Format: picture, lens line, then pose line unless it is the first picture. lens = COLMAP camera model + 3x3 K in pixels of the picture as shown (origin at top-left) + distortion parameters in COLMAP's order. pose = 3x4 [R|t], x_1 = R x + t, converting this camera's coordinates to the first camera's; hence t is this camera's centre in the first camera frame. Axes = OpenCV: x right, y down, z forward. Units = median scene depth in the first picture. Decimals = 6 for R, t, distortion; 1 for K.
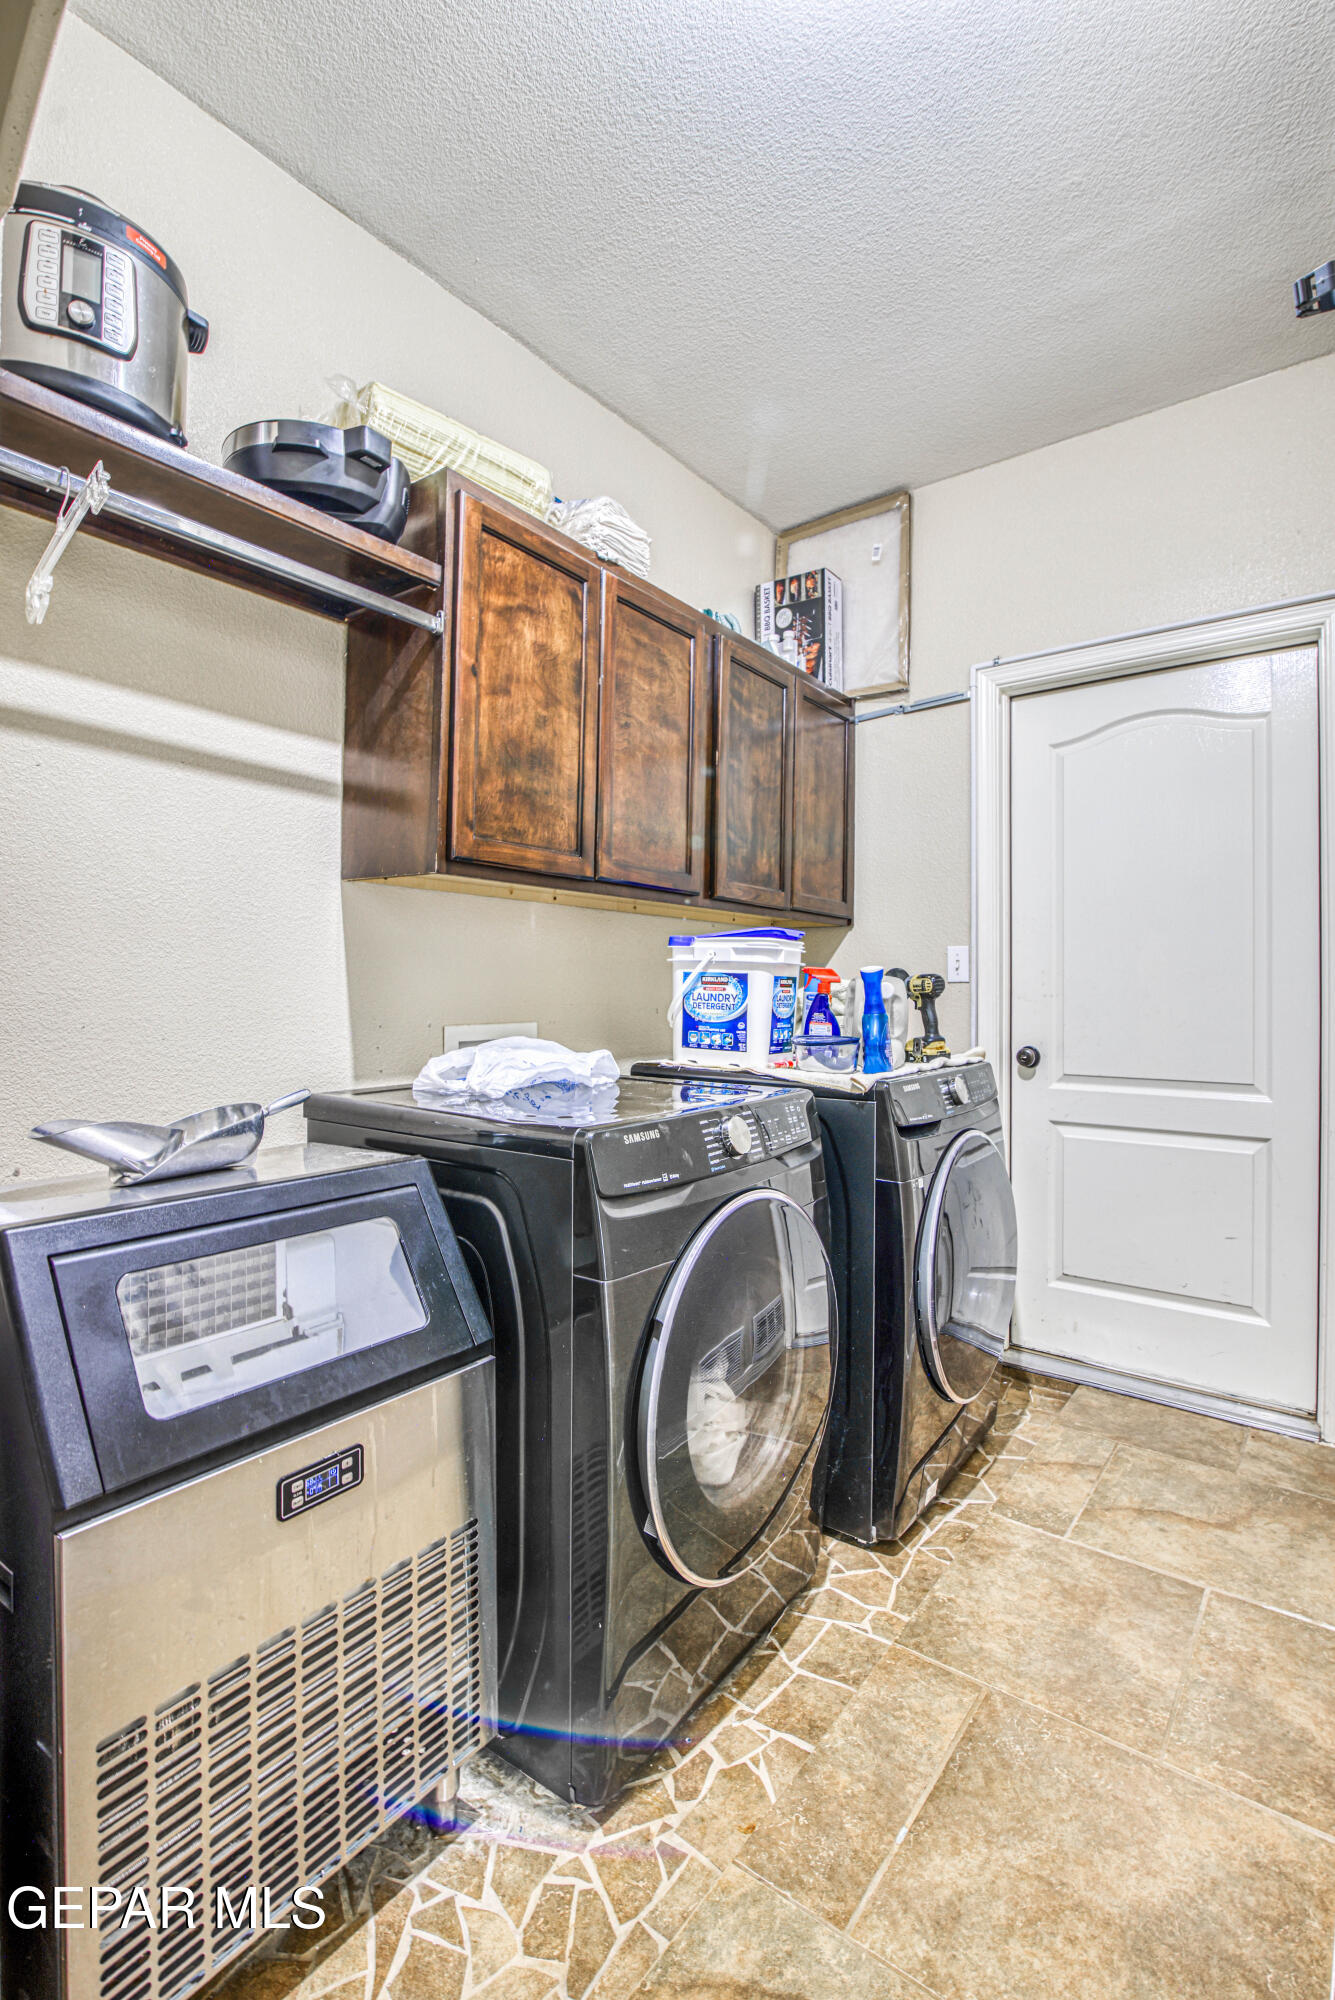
lens RADIAL K [[912.5, 0, 620.3], [0, 912.5, 983.4], [0, 0, 1]] dist [-0.020422, -0.000700]
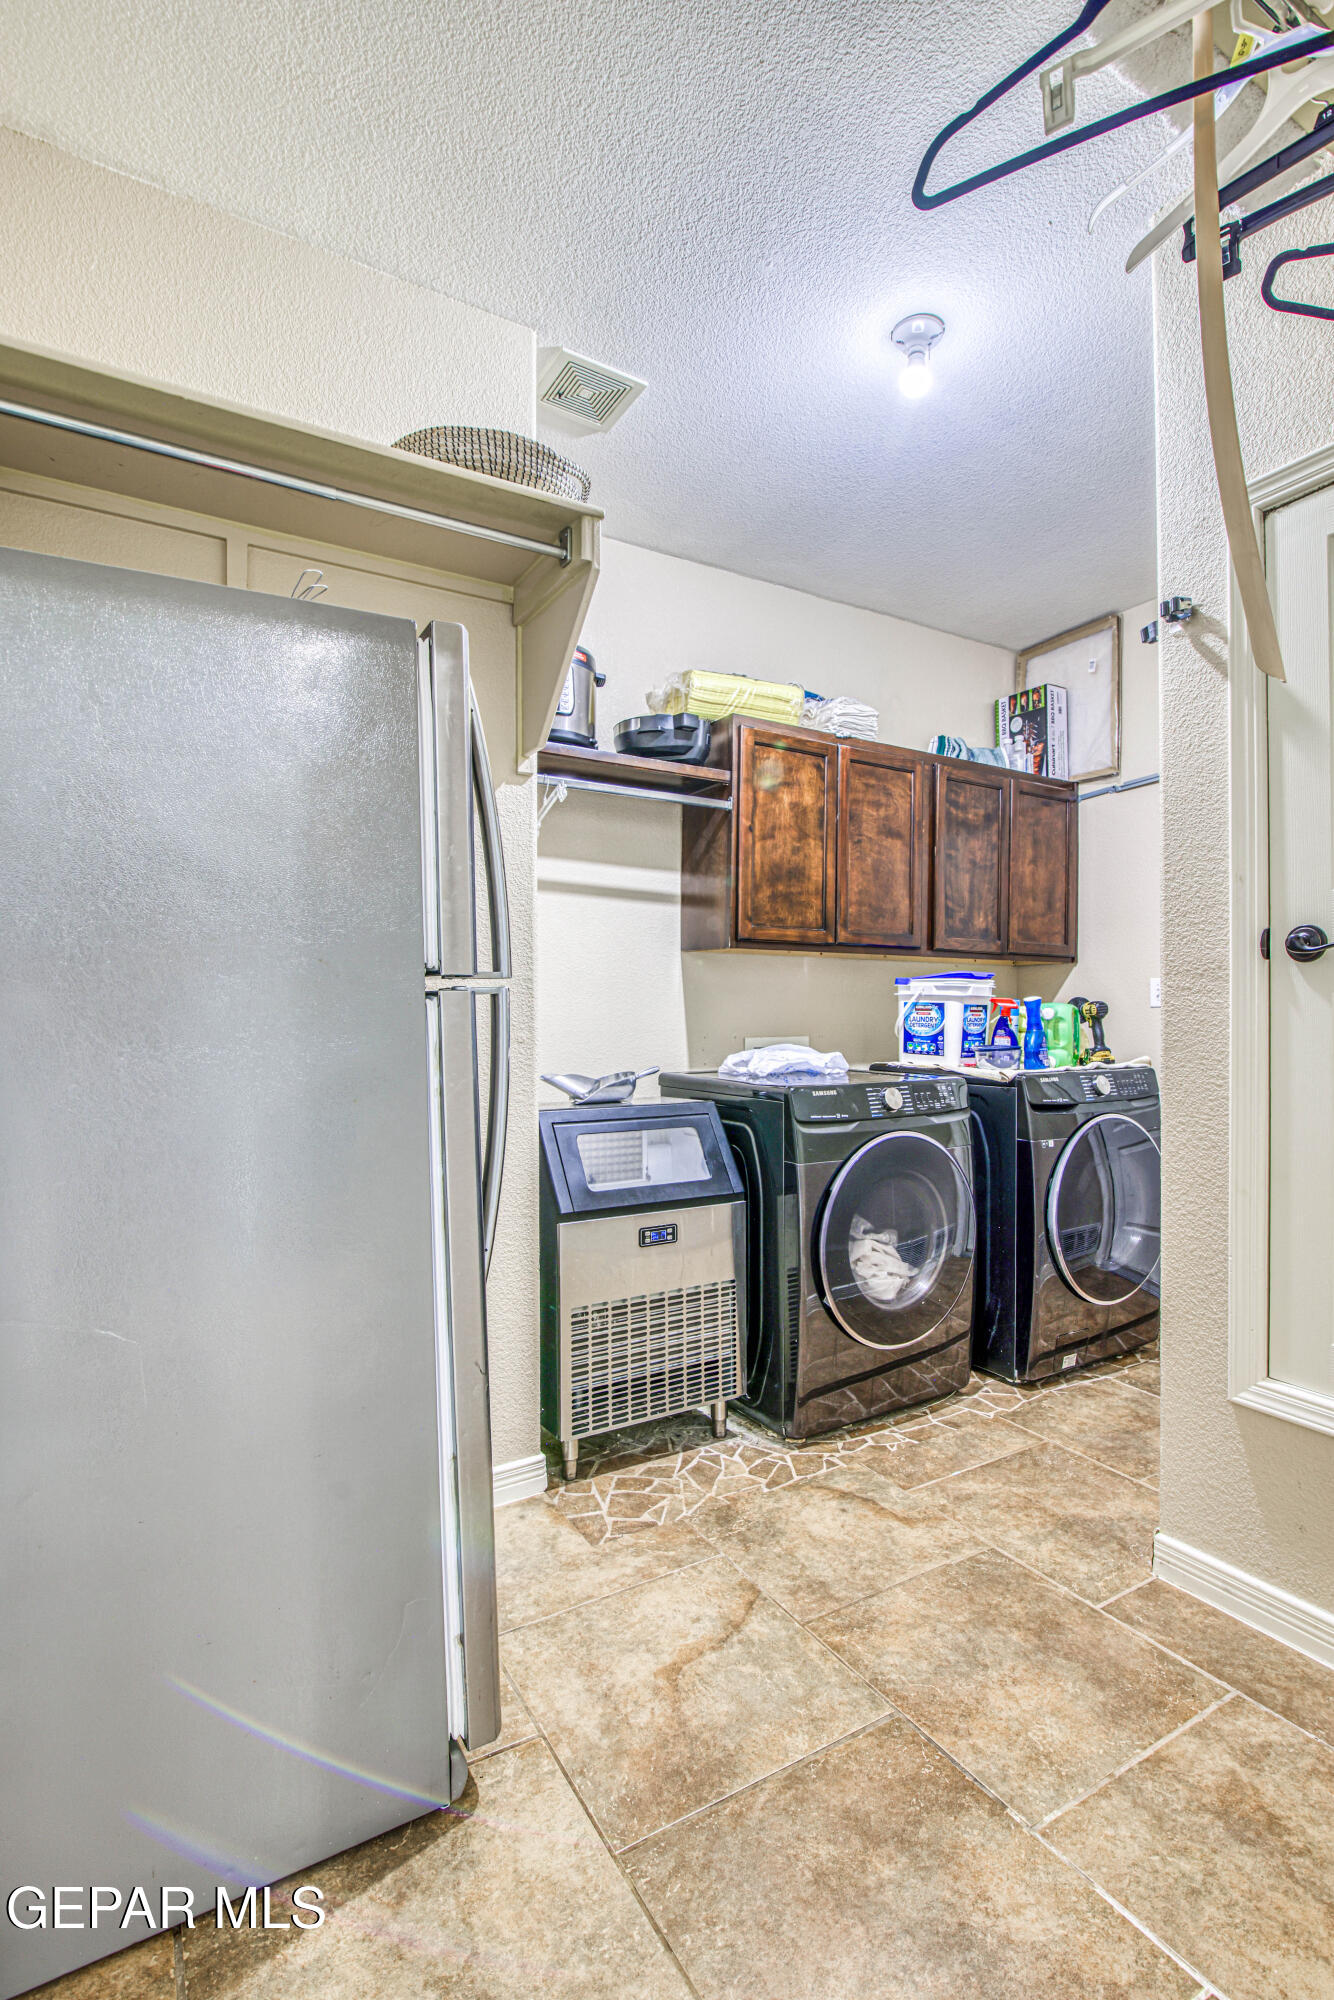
lens RADIAL K [[912.5, 0, 668.9], [0, 912.5, 1011.1], [0, 0, 1]] dist [-0.020422, -0.000700]
pose [[0.936085, -0.007210, -0.351700, 0.289841], [0.007727, 0.999970, 0.000065, -0.001254], [0.351689, -0.002779, 0.936113, -0.648201]]
